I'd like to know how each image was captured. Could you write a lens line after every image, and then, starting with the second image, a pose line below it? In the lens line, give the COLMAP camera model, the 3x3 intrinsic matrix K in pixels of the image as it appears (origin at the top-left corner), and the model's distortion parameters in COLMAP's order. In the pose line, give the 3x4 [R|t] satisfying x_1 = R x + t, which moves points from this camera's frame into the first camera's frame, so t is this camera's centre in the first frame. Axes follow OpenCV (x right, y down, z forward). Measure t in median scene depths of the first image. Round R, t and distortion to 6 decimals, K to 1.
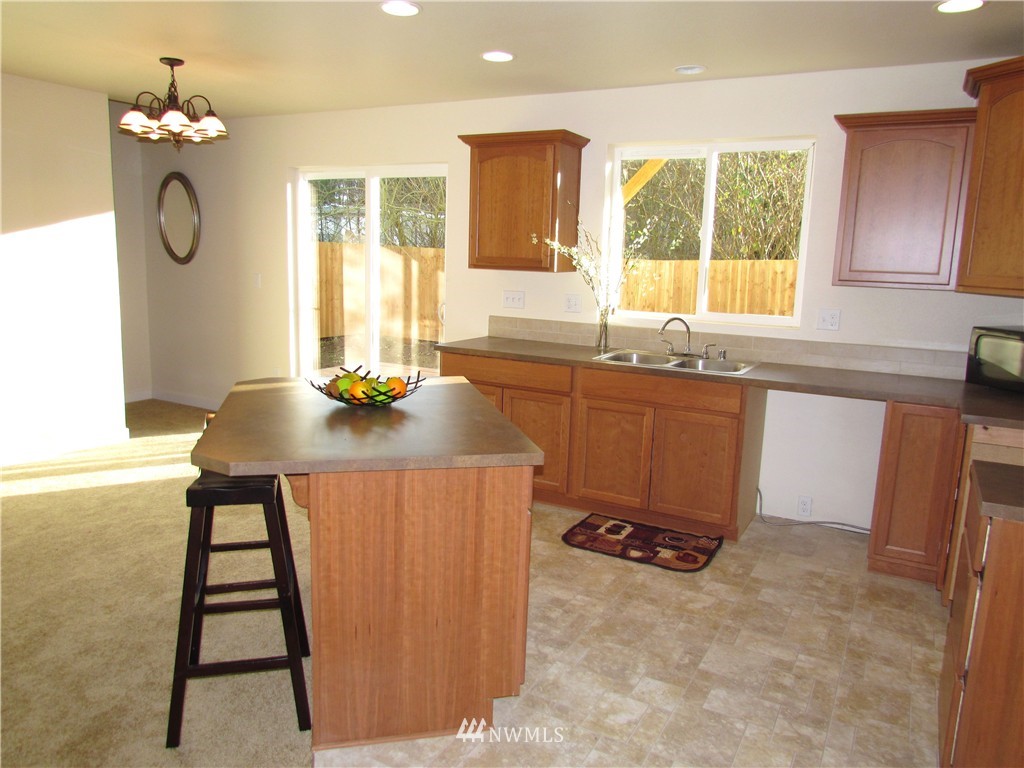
lens RADIAL K [[708.1, 0, 521.7], [0, 708.1, 383.5], [0, 0, 1]] dist [-0.023149, -0.001009]
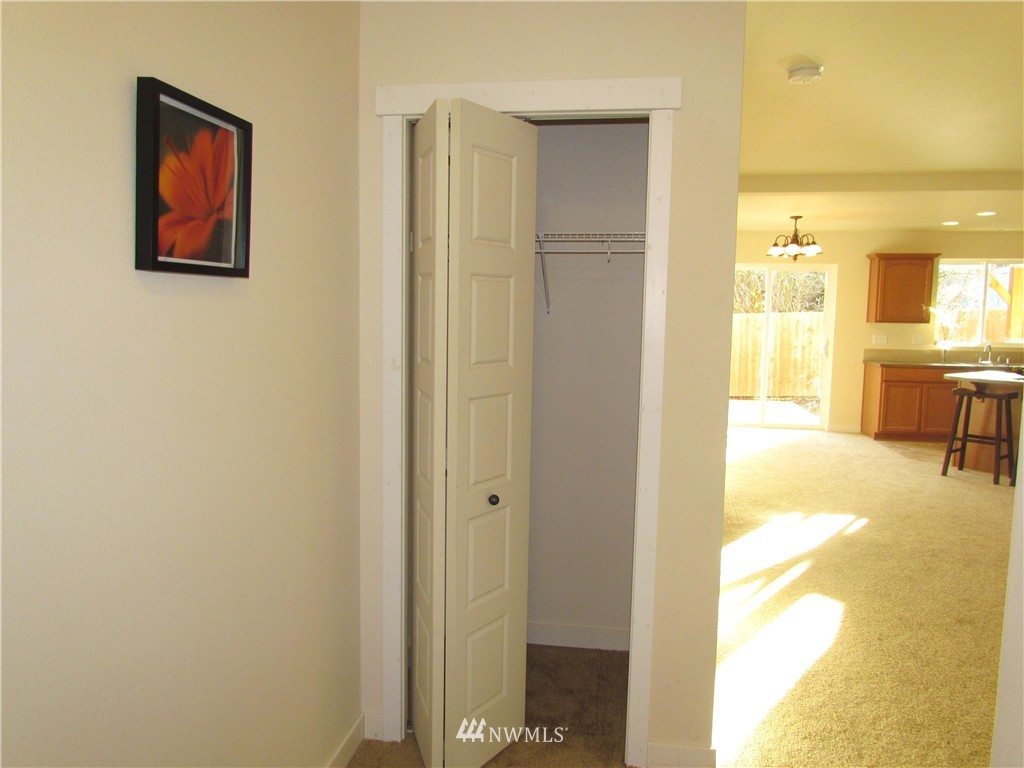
lens RADIAL K [[708.1, 0, 521.7], [0, 708.1, 383.5], [0, 0, 1]] dist [-0.023149, -0.001009]
pose [[0.950830, -0.050414, 0.305581, -1.563327], [0.072082, 0.995590, -0.060035, 0.039791], [-0.301207, 0.079110, 0.950272, -0.472434]]
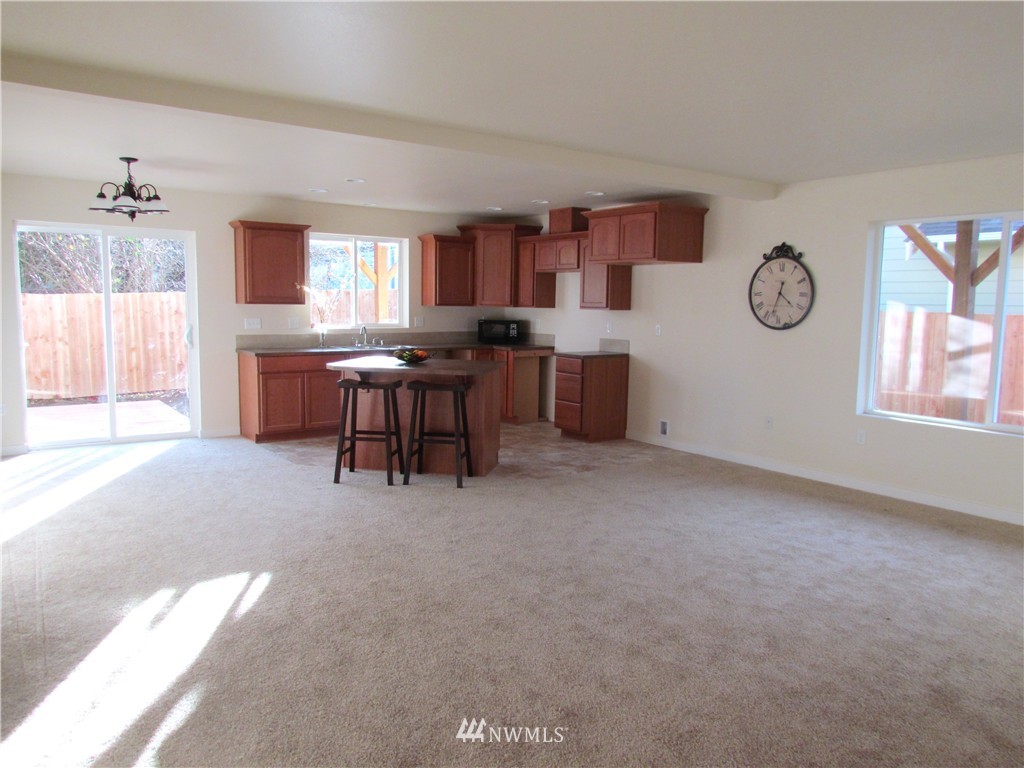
lens RADIAL K [[708.1, 0, 521.7], [0, 708.1, 383.5], [0, 0, 1]] dist [-0.023149, -0.001009]
pose [[0.415562, -0.127159, 0.900632, -1.274914], [0.157521, 0.985279, 0.066429, 0.001765], [-0.895821, 0.114263, 0.429475, -0.199297]]
